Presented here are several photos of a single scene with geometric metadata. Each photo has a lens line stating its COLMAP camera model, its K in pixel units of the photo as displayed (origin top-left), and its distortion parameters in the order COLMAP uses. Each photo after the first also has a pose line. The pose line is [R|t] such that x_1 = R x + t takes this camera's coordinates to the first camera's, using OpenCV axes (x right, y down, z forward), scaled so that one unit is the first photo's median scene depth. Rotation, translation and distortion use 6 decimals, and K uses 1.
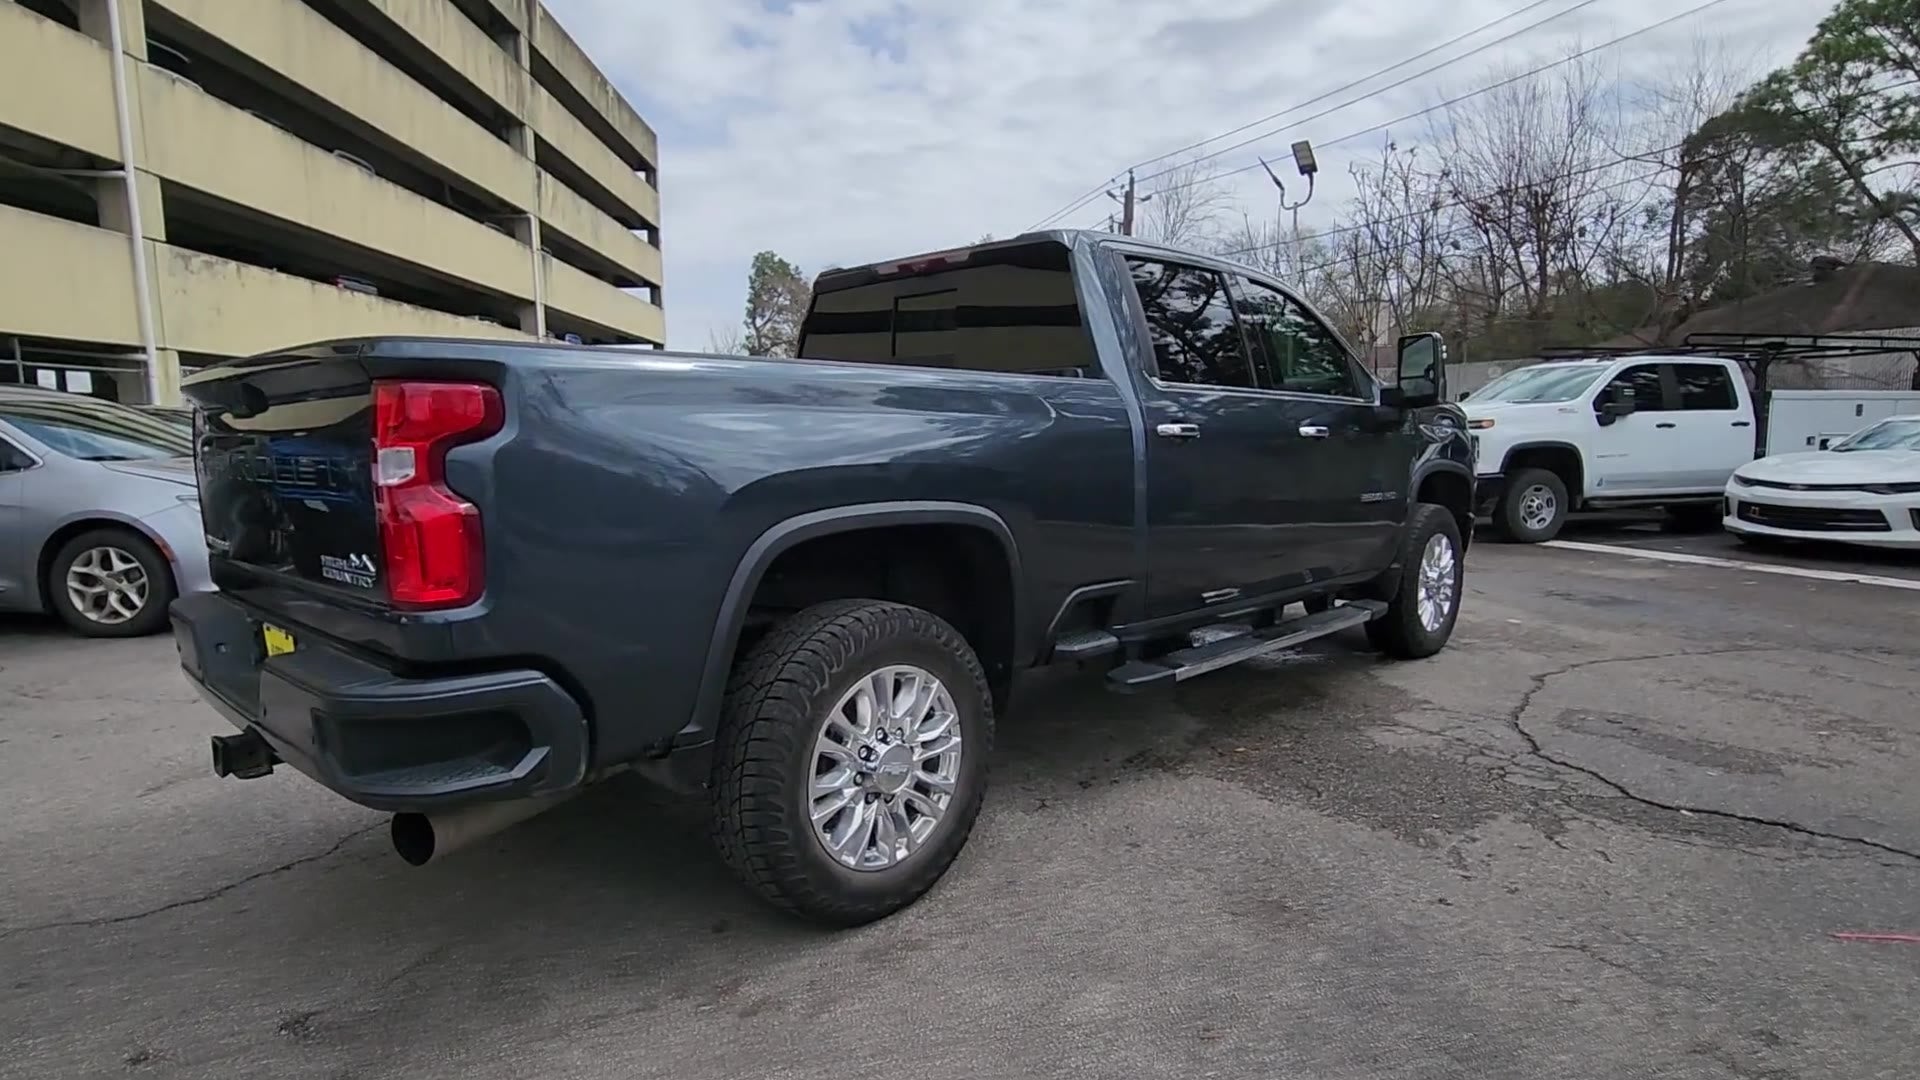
lens RADIAL K [[1026.5, 0, 958.7], [0, 1026.5, 544.7], [0, 0, 1]] dist [0.009308, -0.005331]
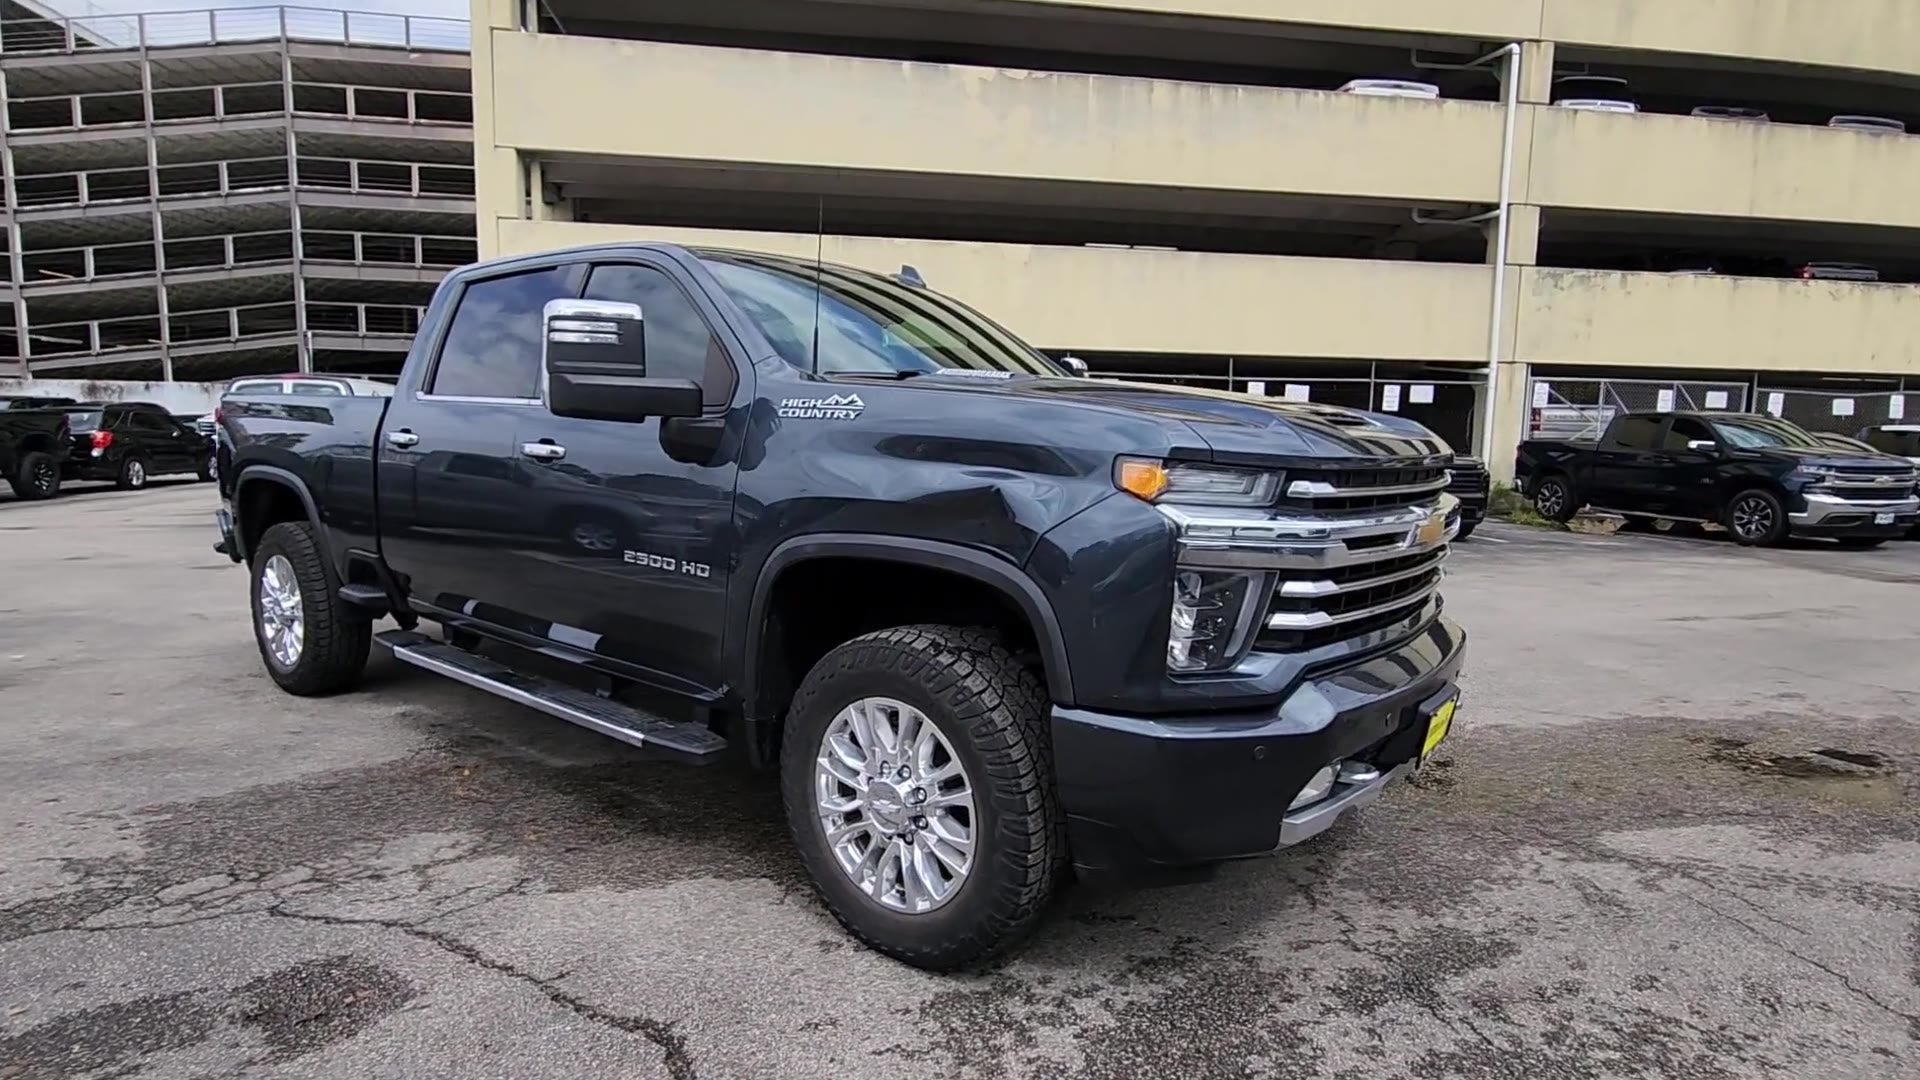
lens RADIAL K [[1026.5, 0, 963.6], [0, 1026.5, 529.6], [0, 0, 1]] dist [0.009308, -0.005331]
pose [[0.096475, 0.113814, -0.988807, 0.196859], [-0.135286, 0.985721, 0.100260, -0.029017], [0.986098, 0.124099, 0.110495, 0.210257]]
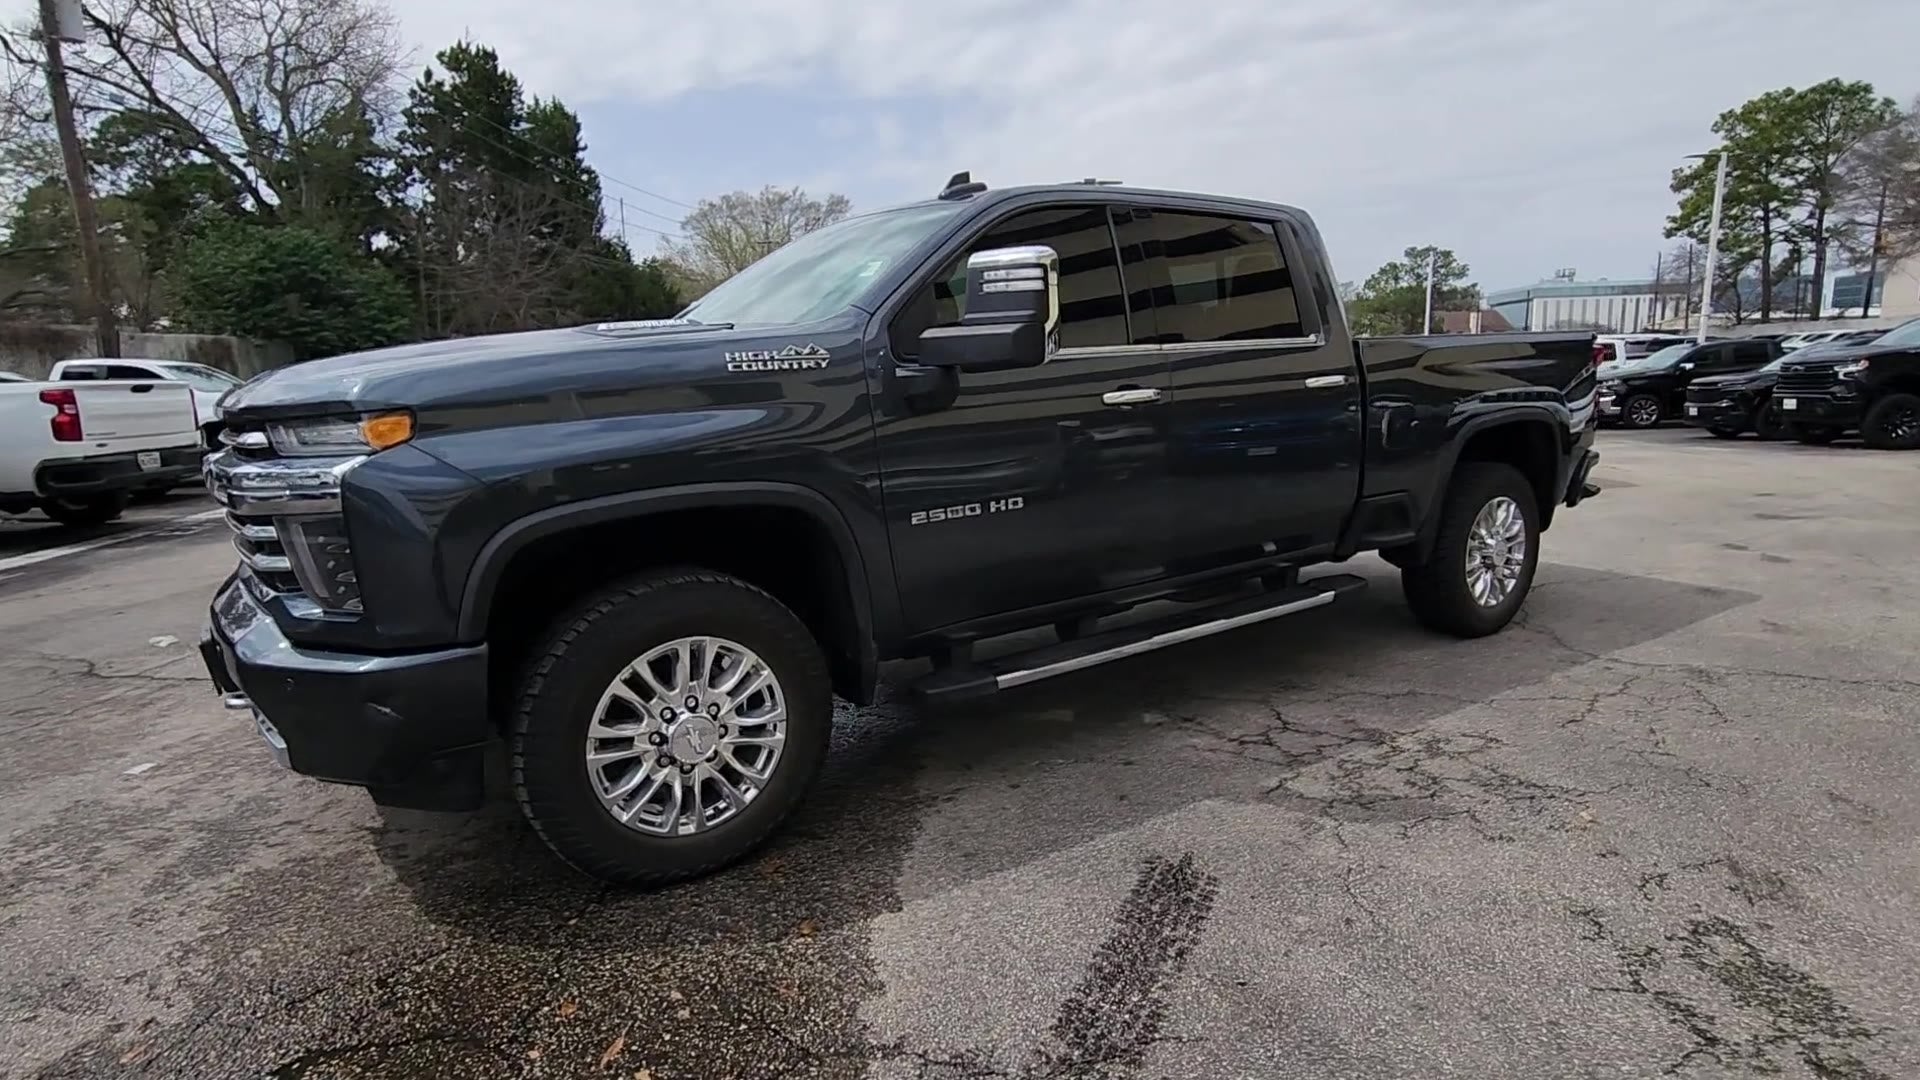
lens RADIAL K [[1026.5, 0, 964.9], [0, 1026.5, 538.2], [0, 0, 1]] dist [0.009308, -0.005331]
pose [[-0.979294, 0.002005, 0.202434, -0.001931], [0.058773, 0.959698, 0.274819, -0.043782], [-0.193724, 0.281026, -0.939944, 0.356814]]
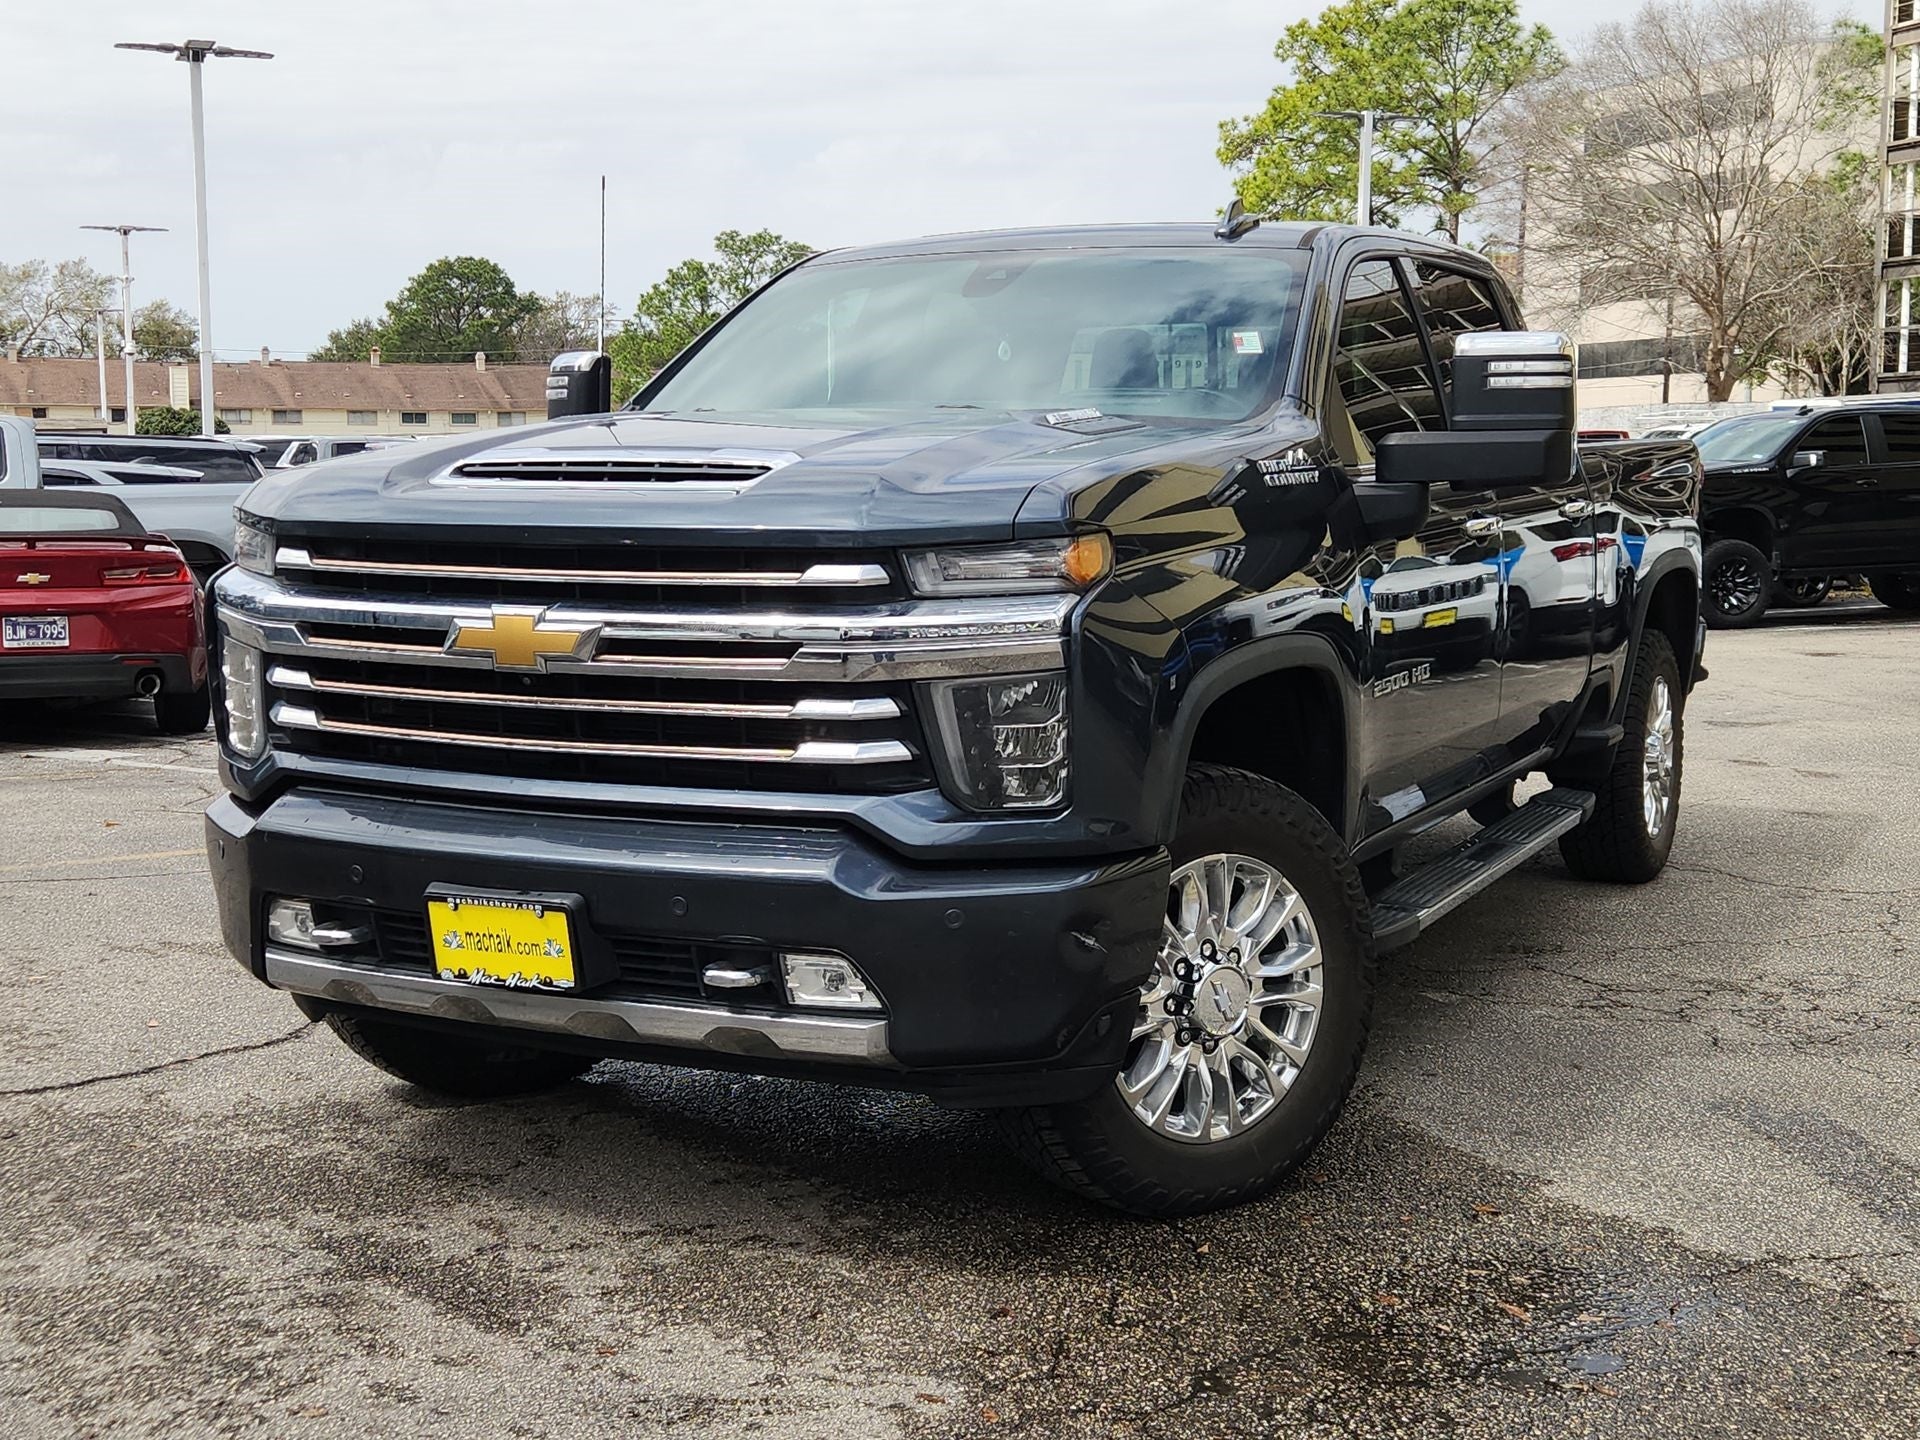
lens RADIAL K [[2473.7, 0, 914.8], [0, 2473.7, 666.3], [0, 0, 1]] dist [0.081169, 0.000000]
pose [[-0.958034, 0.042050, -0.283552, 0.120812], [-0.015727, 0.979982, 0.198465, -0.055915], [0.286222, 0.194596, -0.938195, 0.427982]]
